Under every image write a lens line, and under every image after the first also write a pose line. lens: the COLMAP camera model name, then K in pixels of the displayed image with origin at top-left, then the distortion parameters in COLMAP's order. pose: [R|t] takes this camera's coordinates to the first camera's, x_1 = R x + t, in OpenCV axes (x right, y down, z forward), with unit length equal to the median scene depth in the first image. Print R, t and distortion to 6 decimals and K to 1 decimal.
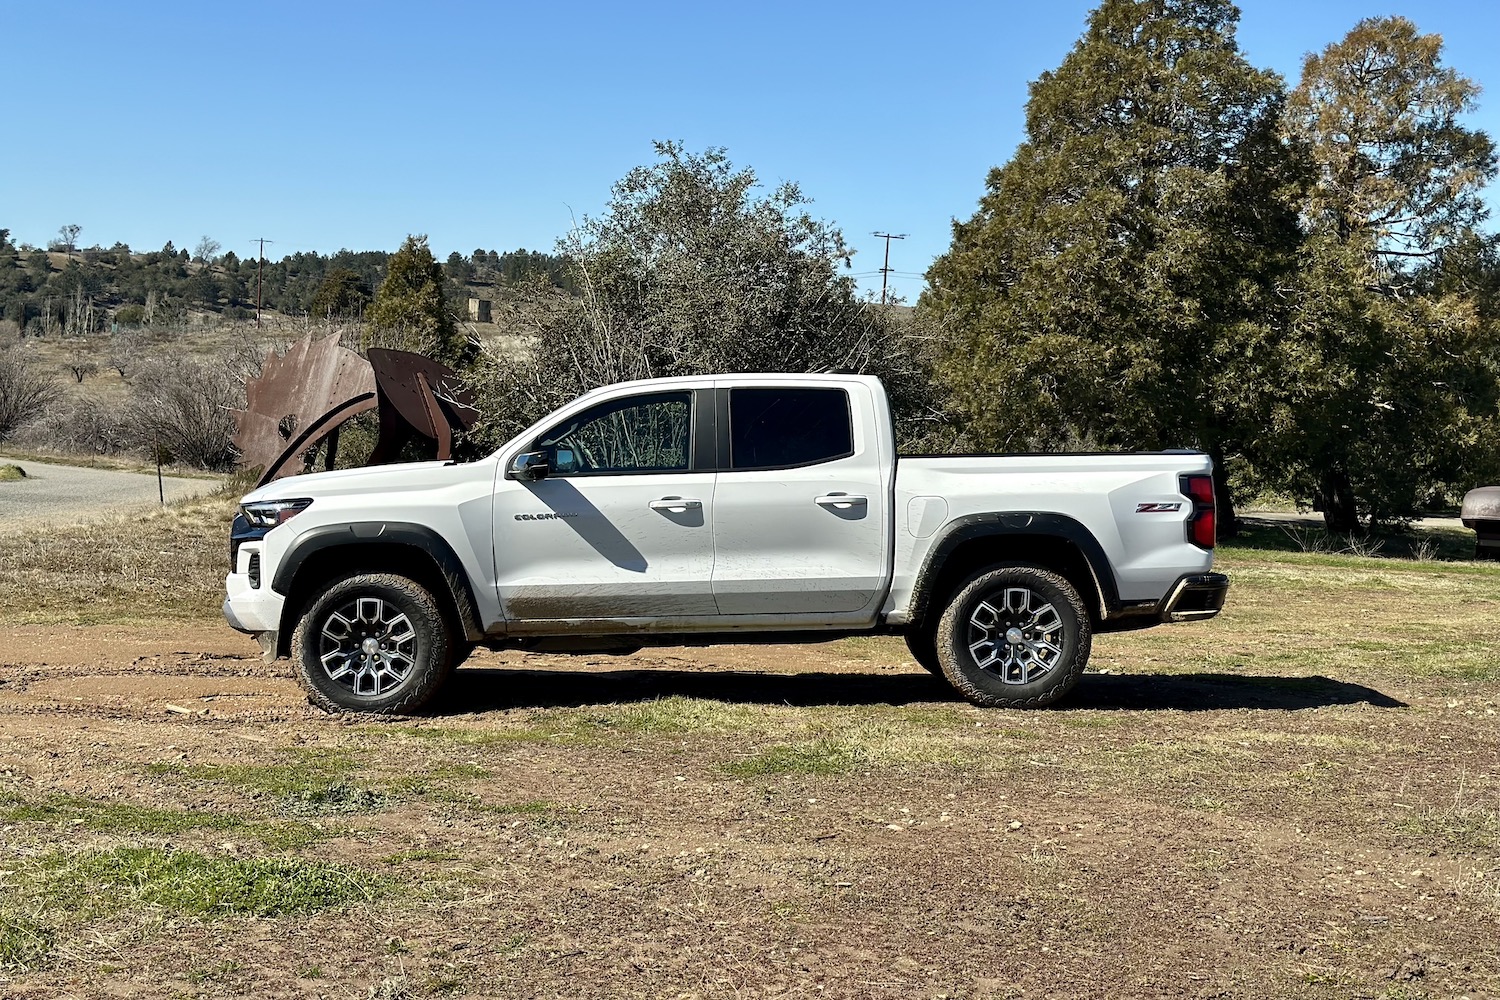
lens RADIAL K [[2003.5, 0, 758.3], [0, 2003.5, 495.8], [0, 0, 1]] dist [0.114853, -0.085980]
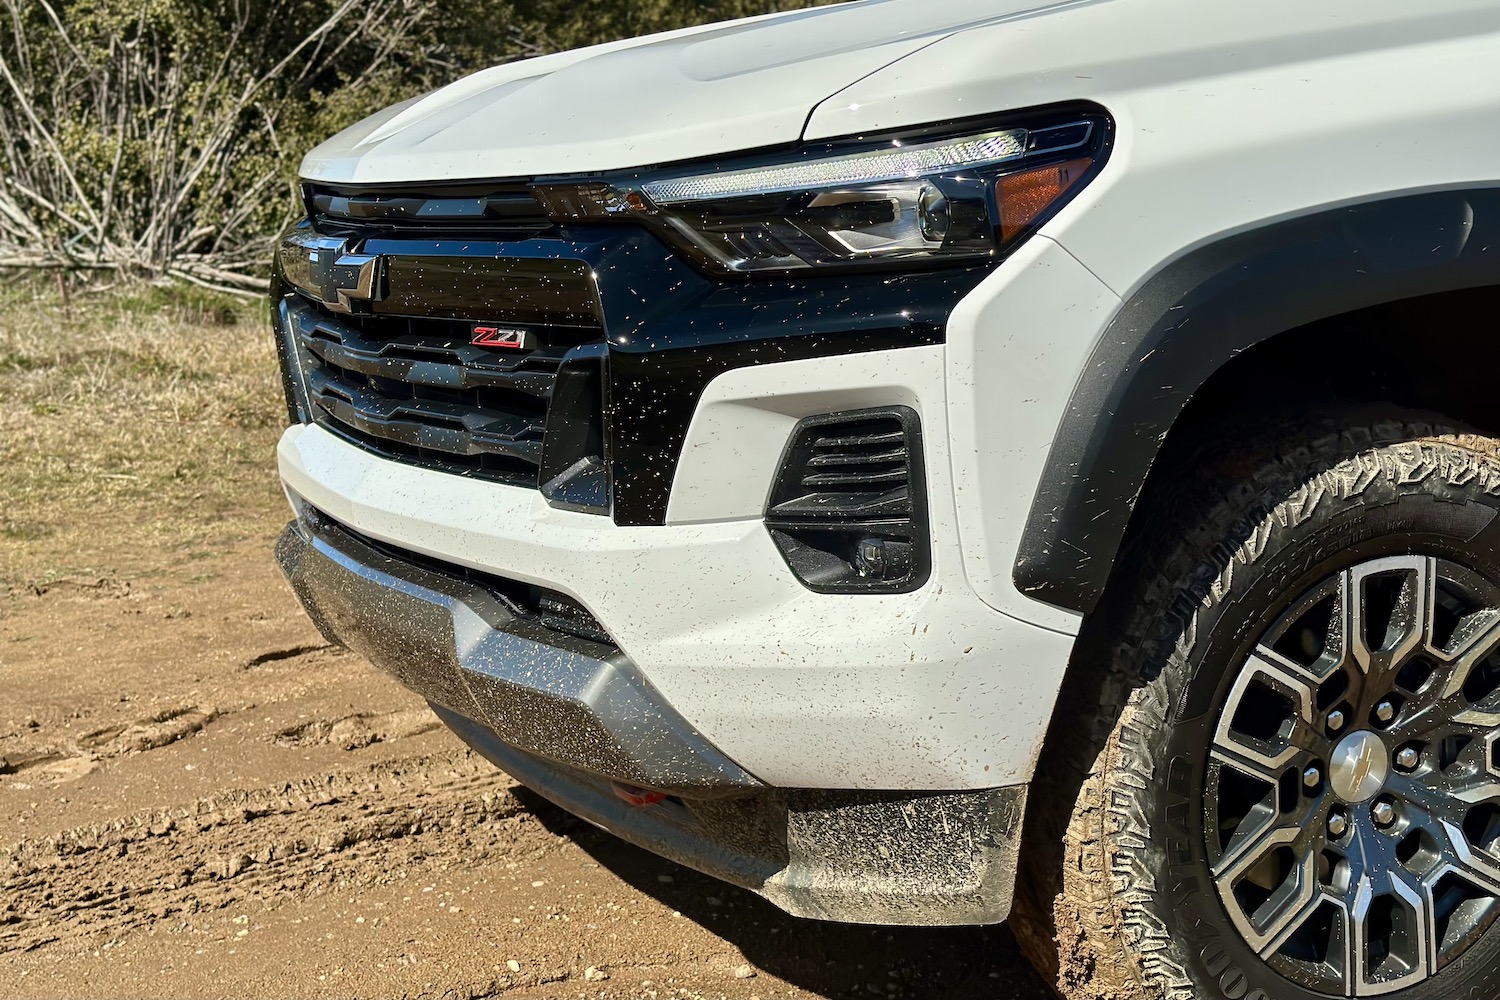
lens RADIAL K [[2003.5, 0, 758.3], [0, 2003.5, 495.8], [0, 0, 1]] dist [0.114853, -0.085980]
pose [[0.889871, -0.142319, 0.433445, -0.342057], [0.084494, 0.985073, 0.149975, 0.006711], [-0.448319, -0.096835, 0.888613, 0.833707]]
